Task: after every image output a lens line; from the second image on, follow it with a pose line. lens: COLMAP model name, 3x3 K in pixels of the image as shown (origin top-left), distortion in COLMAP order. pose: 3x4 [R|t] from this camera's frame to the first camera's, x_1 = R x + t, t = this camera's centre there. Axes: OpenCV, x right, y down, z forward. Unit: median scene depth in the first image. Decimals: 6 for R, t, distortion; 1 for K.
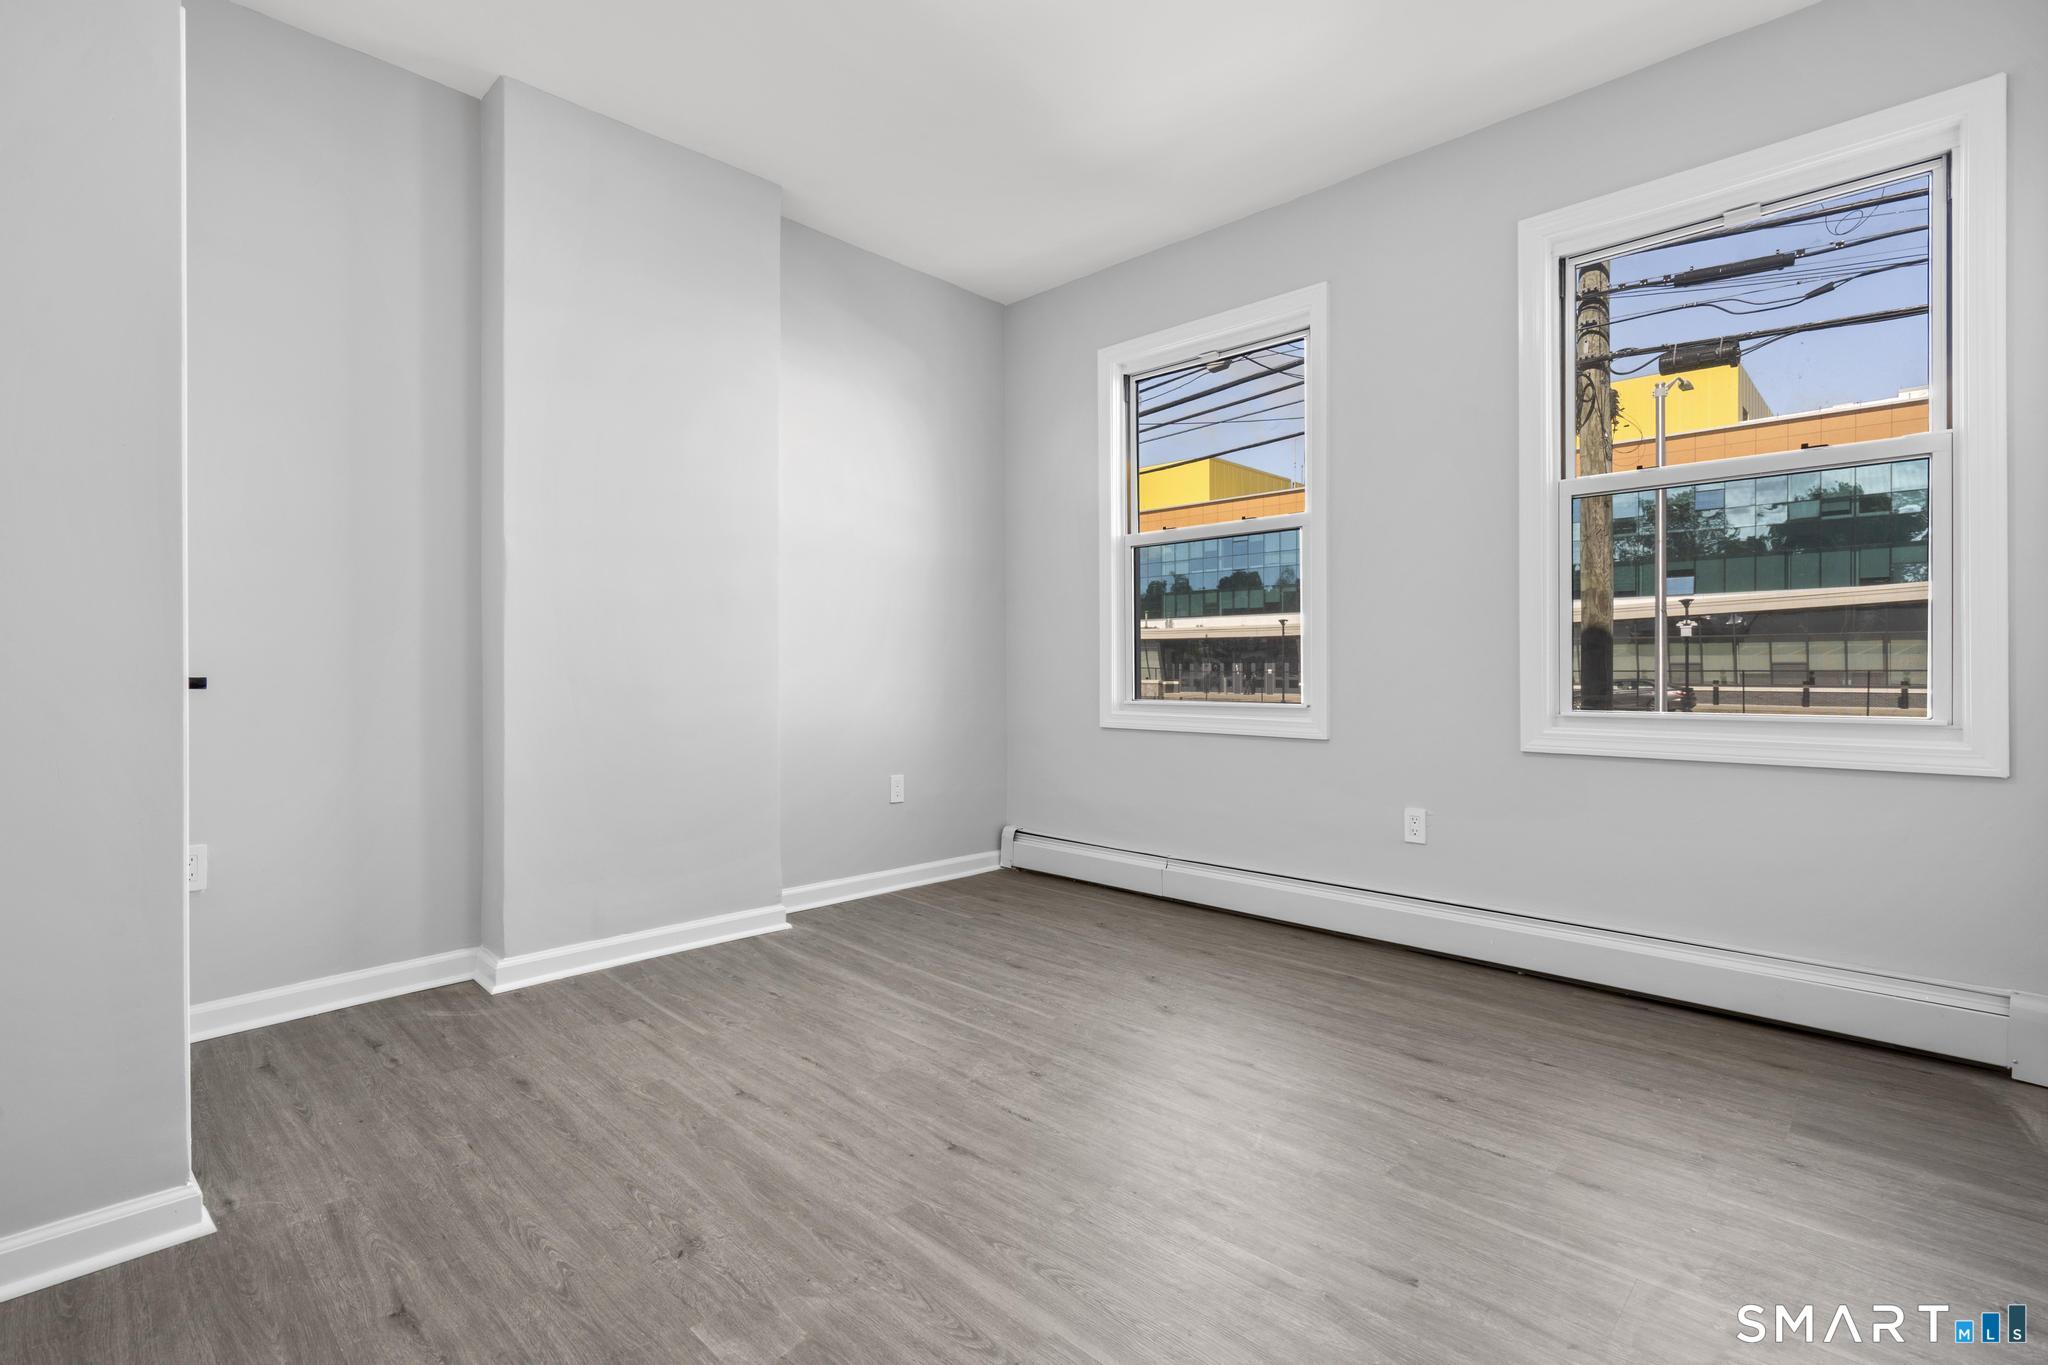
lens RADIAL K [[931.0, 0, 1026.7], [0, 931.0, 673.2], [0, 0, 1]] dist [-0.002374, 0.000051]
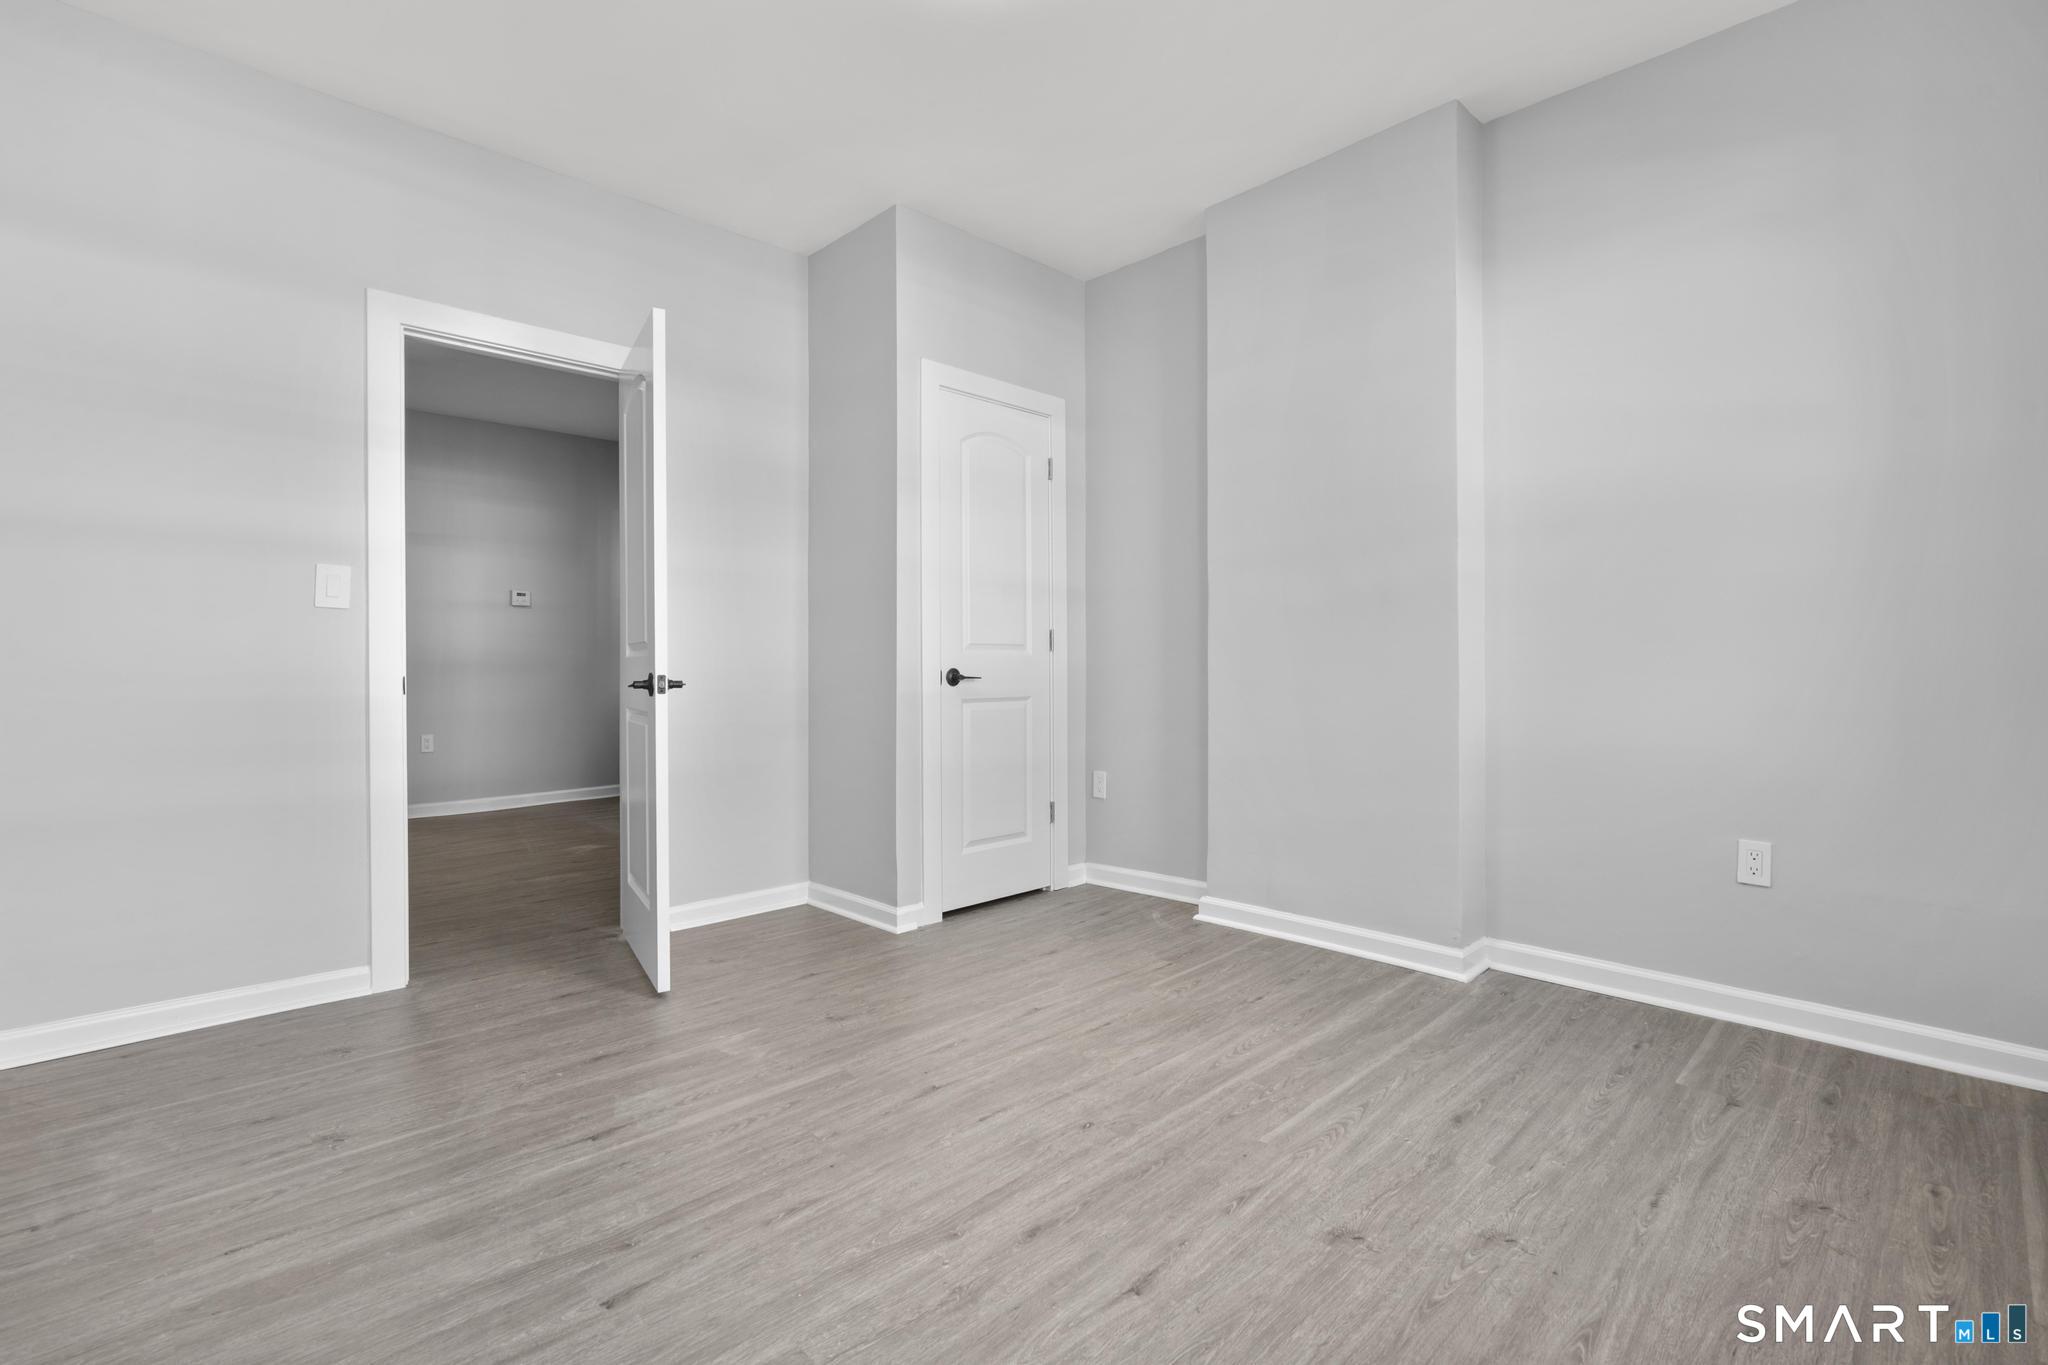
lens RADIAL K [[931.0, 0, 1026.7], [0, 931.0, 673.2], [0, 0, 1]] dist [-0.002374, 0.000051]
pose [[-0.026664, 0.005942, -0.999627, 0.746347], [-0.000039, 0.999982, 0.005945, -0.011321], [0.999644, 0.000198, -0.026664, 0.791868]]
